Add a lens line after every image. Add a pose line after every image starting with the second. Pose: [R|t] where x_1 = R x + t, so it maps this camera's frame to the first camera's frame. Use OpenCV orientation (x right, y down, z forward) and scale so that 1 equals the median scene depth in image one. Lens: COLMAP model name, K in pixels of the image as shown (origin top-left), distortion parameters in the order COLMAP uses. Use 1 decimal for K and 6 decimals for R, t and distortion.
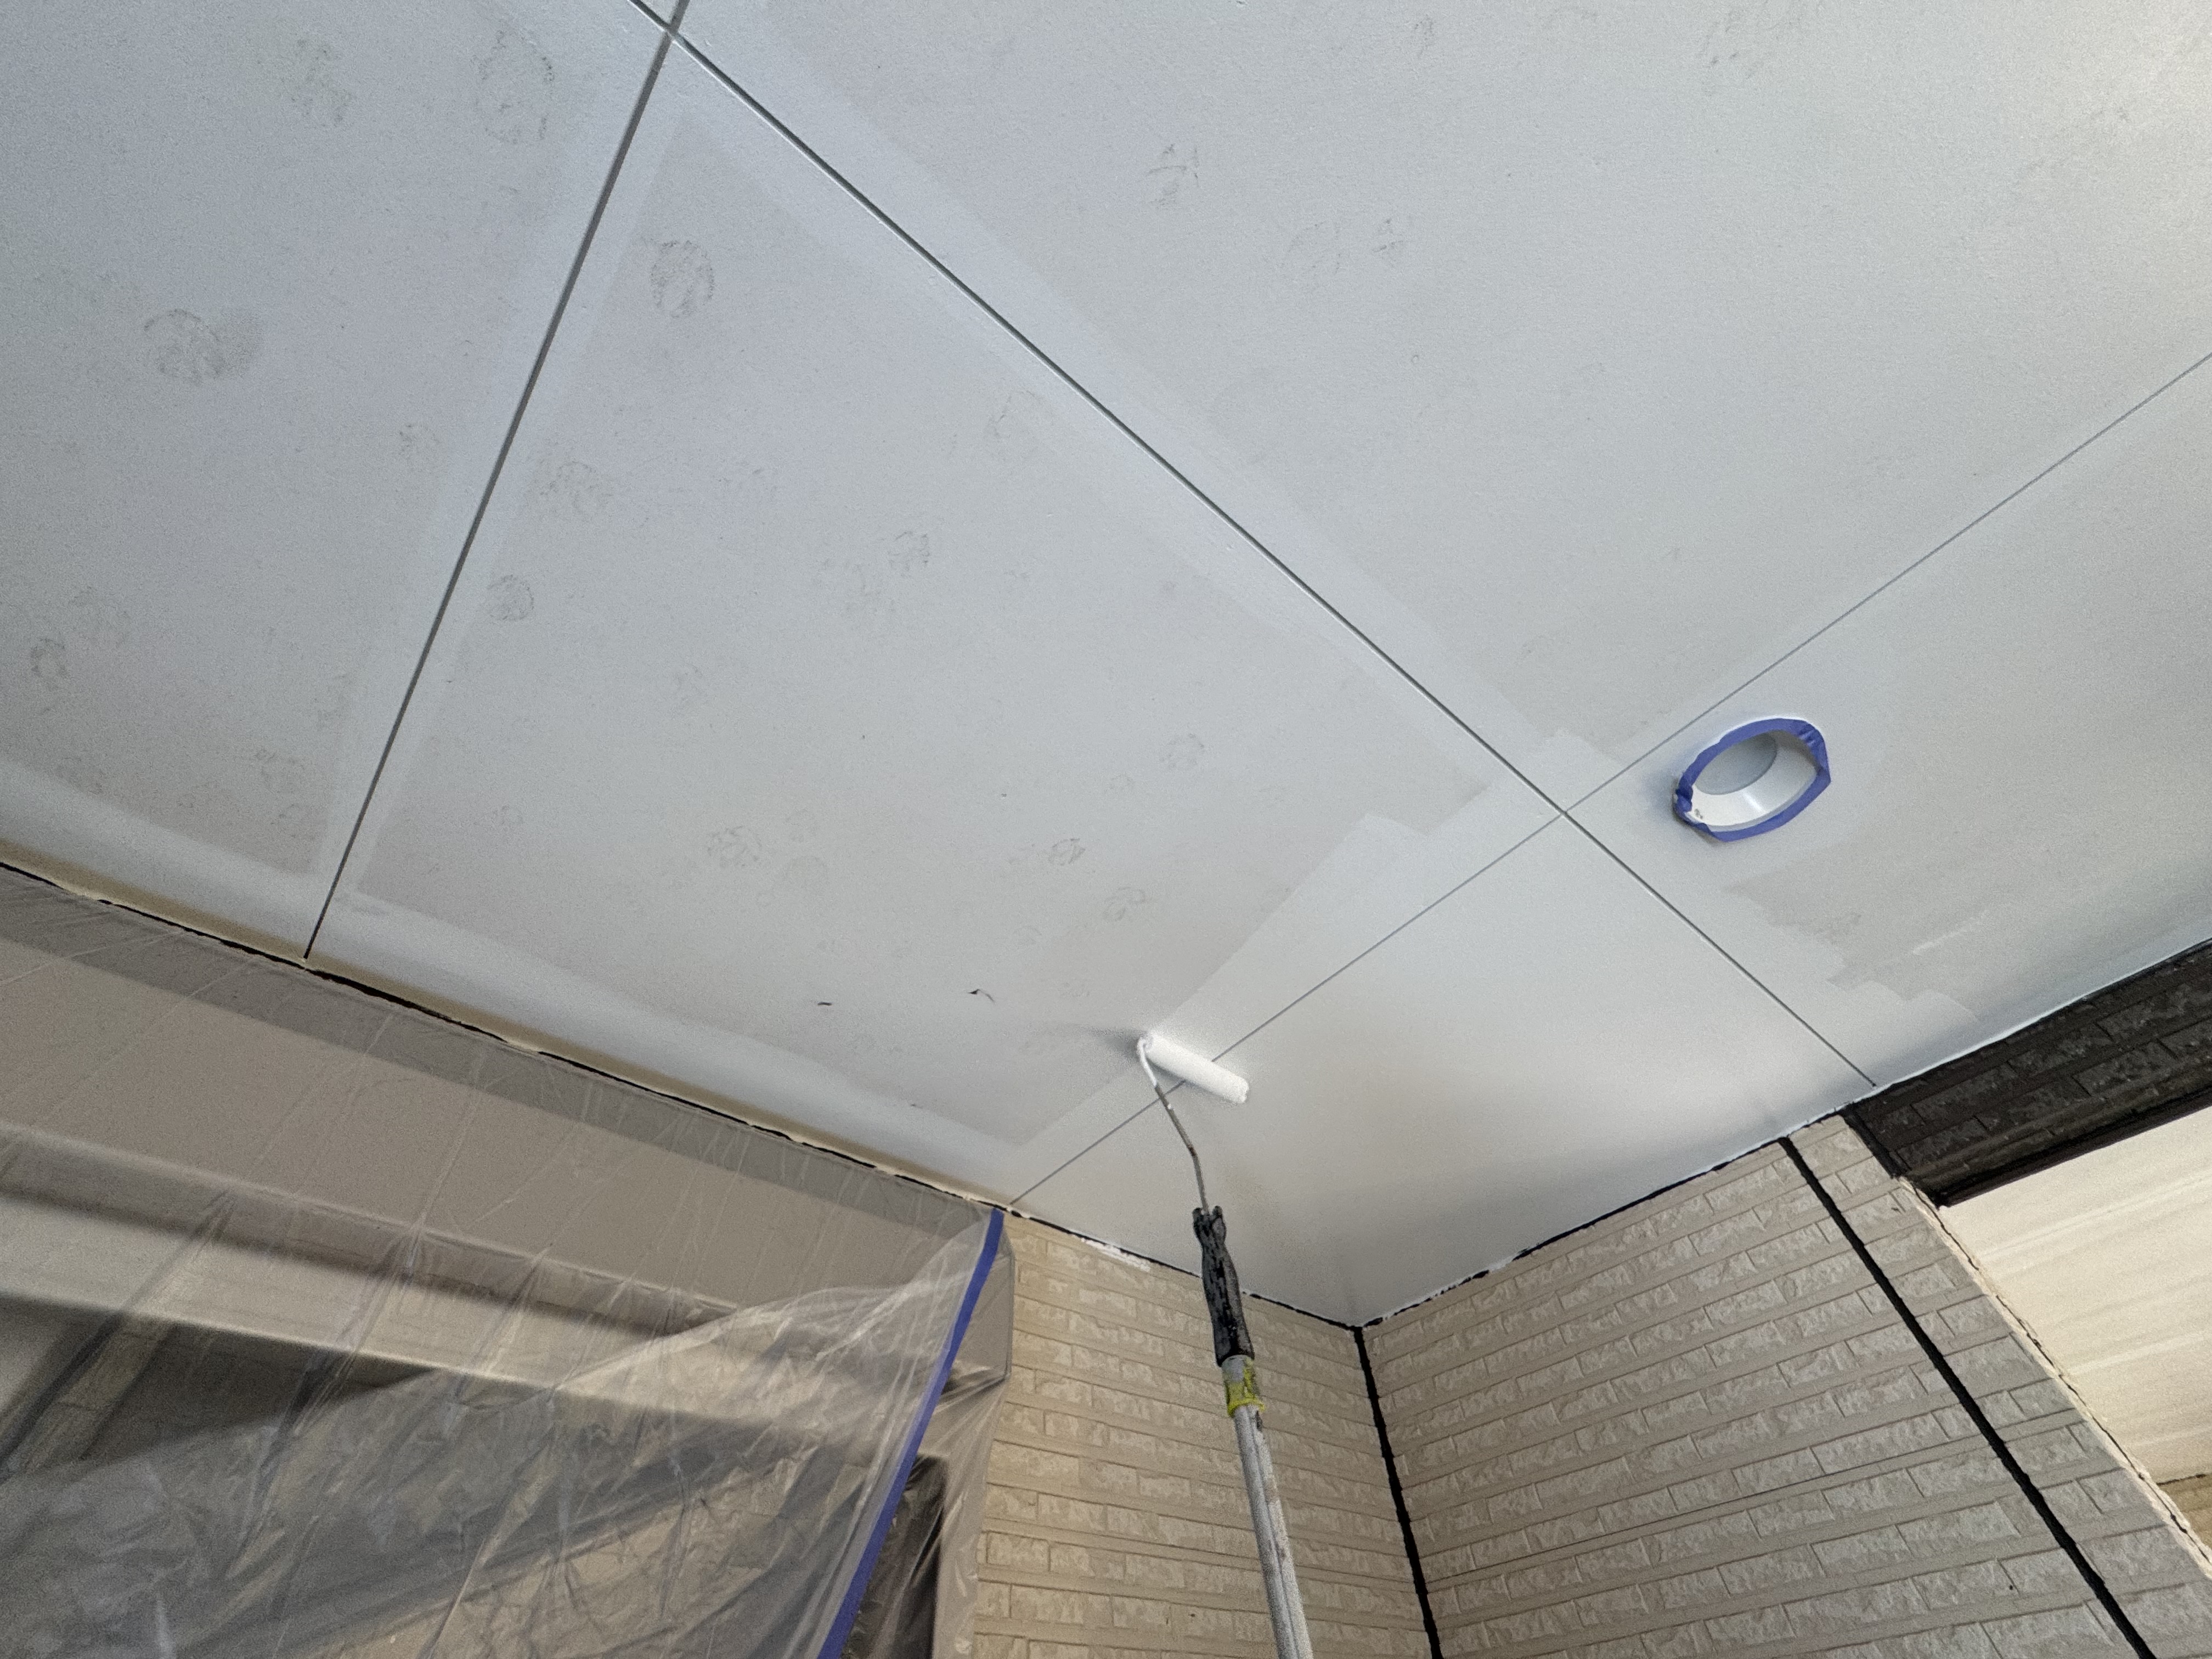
lens RADIAL K [[871.7, 0, 1097.2], [0, 871.7, 825.4], [0, 0, 1]] dist [-0.002273, -0.000500]
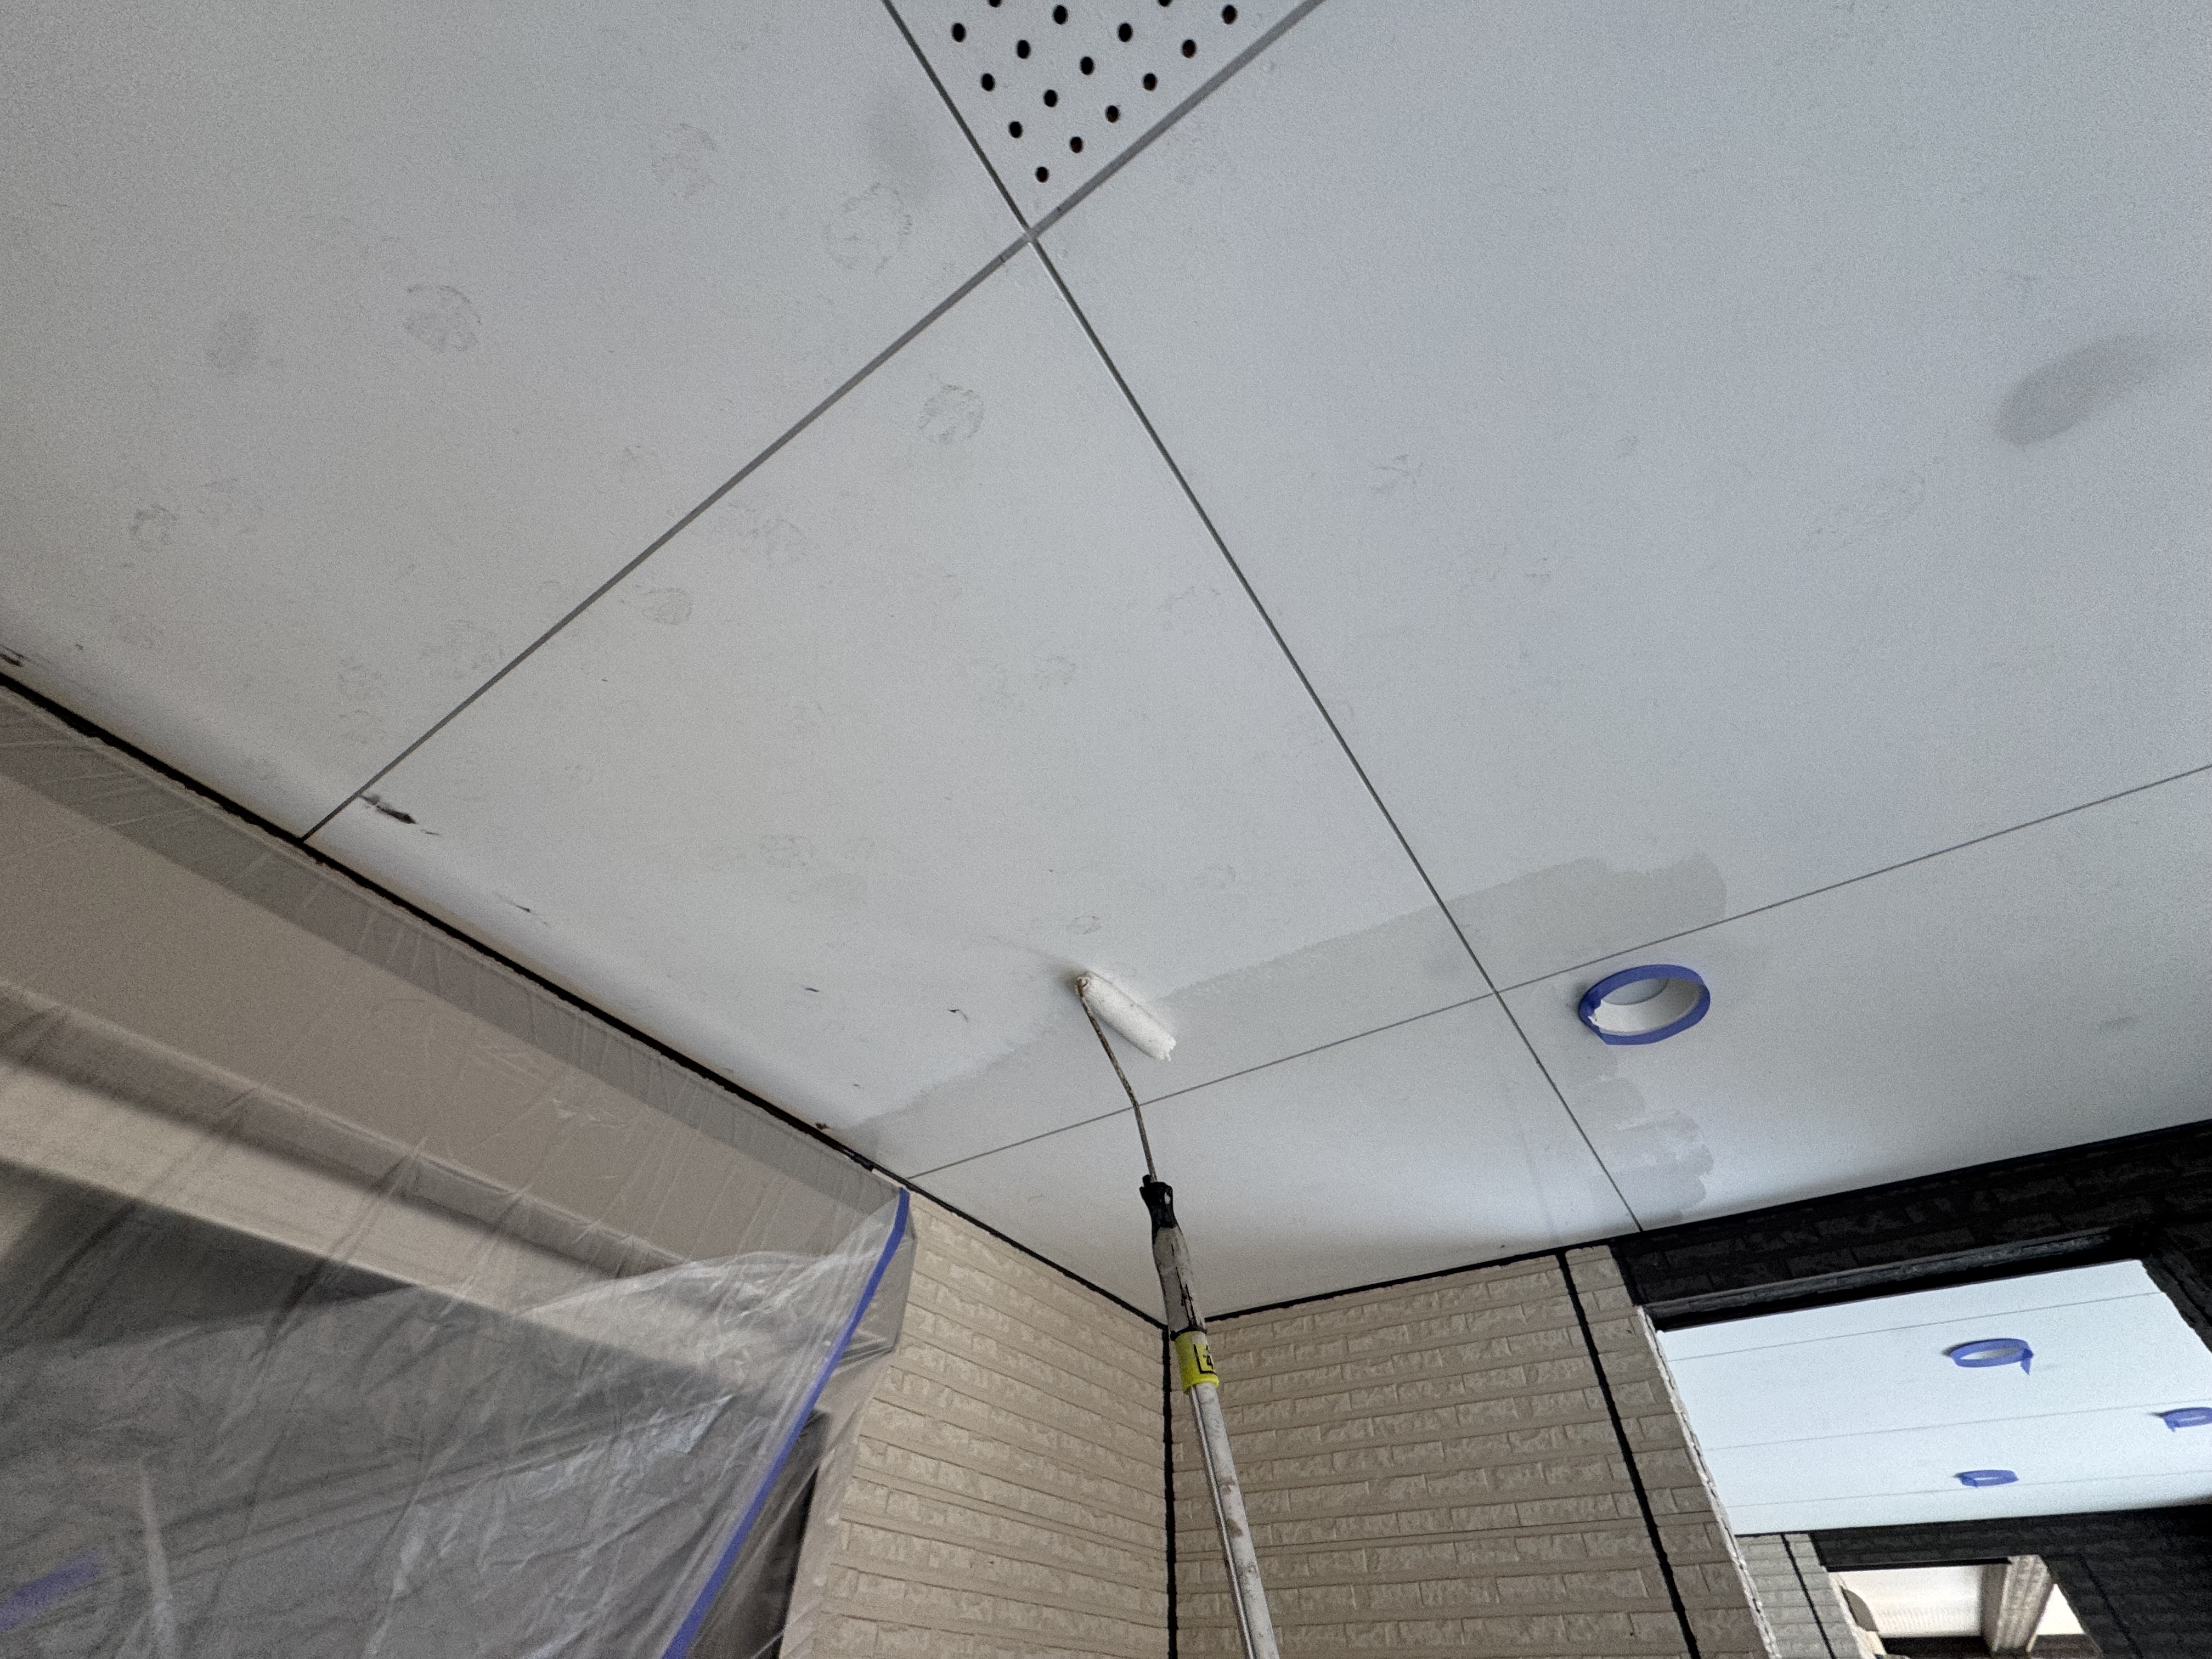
lens RADIAL K [[871.7, 0, 1096.7], [0, 871.7, 821.4], [0, 0, 1]] dist [-0.002273, -0.000500]
pose [[0.957249, 0.251440, 0.143011, -0.181437], [-0.260230, 0.964441, 0.046194, -0.129689], [-0.126310, -0.081435, 0.988643, -0.073455]]
